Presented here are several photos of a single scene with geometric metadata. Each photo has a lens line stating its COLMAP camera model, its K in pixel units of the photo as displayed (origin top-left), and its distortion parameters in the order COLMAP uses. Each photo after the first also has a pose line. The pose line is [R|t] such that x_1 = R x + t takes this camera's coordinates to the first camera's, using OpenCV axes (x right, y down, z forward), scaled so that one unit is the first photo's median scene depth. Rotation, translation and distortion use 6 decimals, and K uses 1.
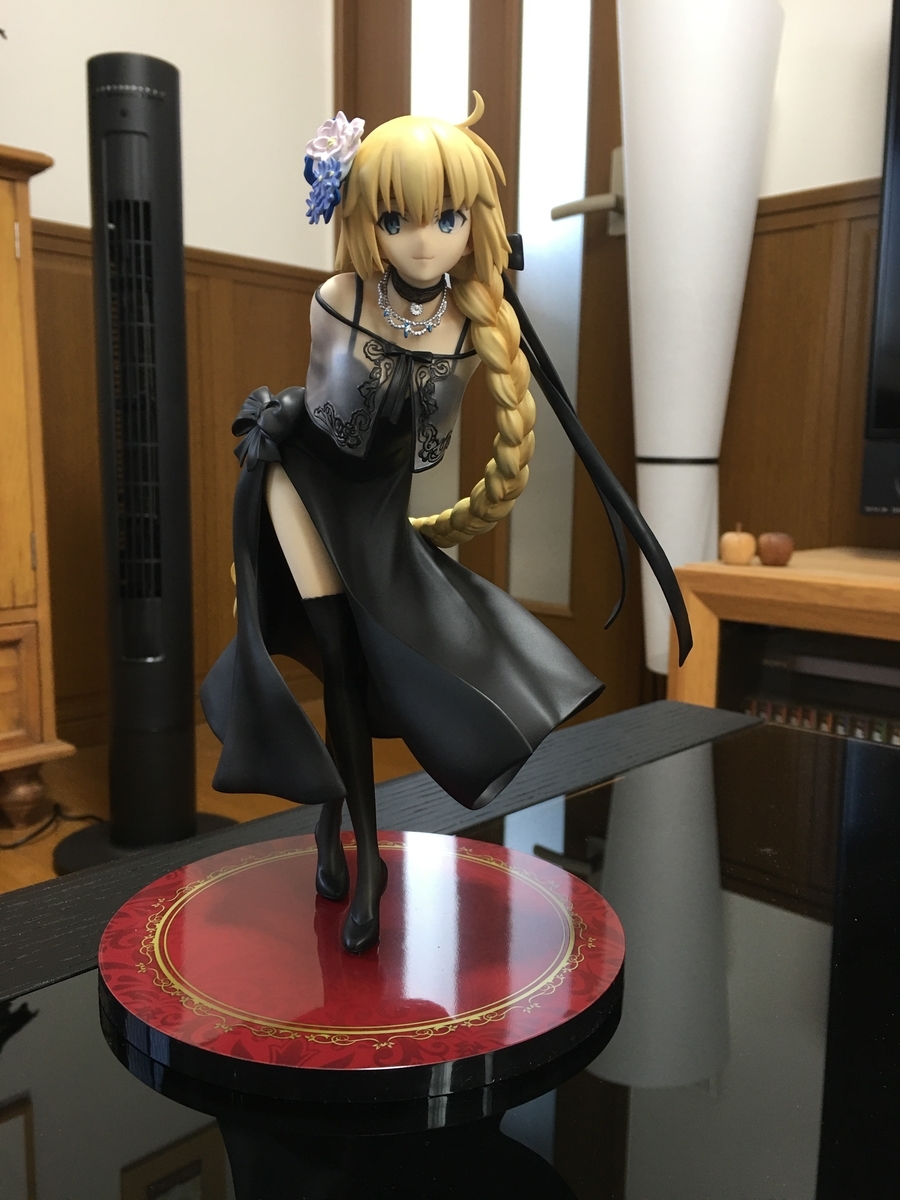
lens RADIAL K [[1031.6, 0, 443.6], [0, 1031.6, 598.0], [0, 0, 1]] dist [0.065088, -0.113659]
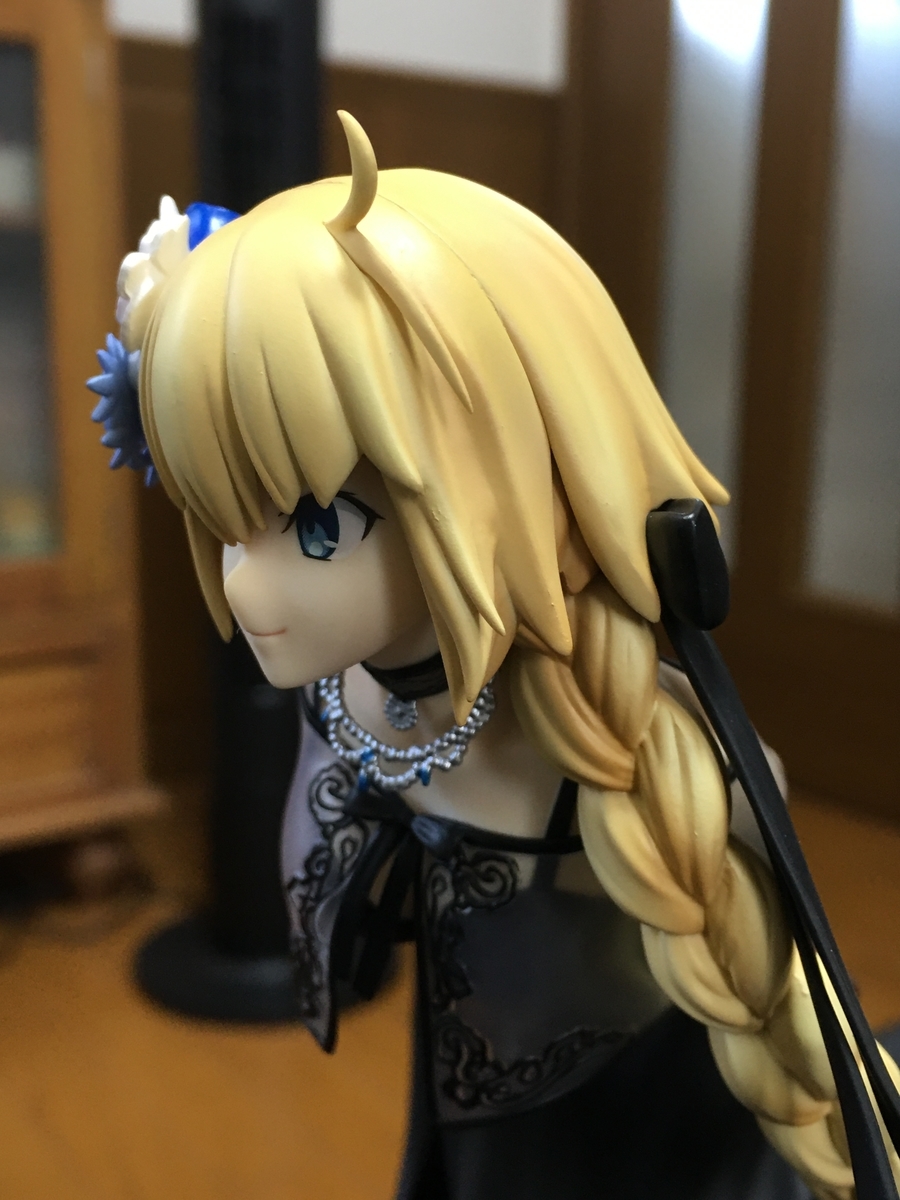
lens RADIAL K [[1402.2, 0, 451.3], [0, 1402.2, 578.0], [0, 0, 1]] dist [0.004297, -0.001768]
pose [[0.661518, 0.124774, -0.739476, 0.053633], [-0.116830, 0.991169, 0.062729, -0.059382], [0.740773, 0.044896, 0.670254, 0.117792]]
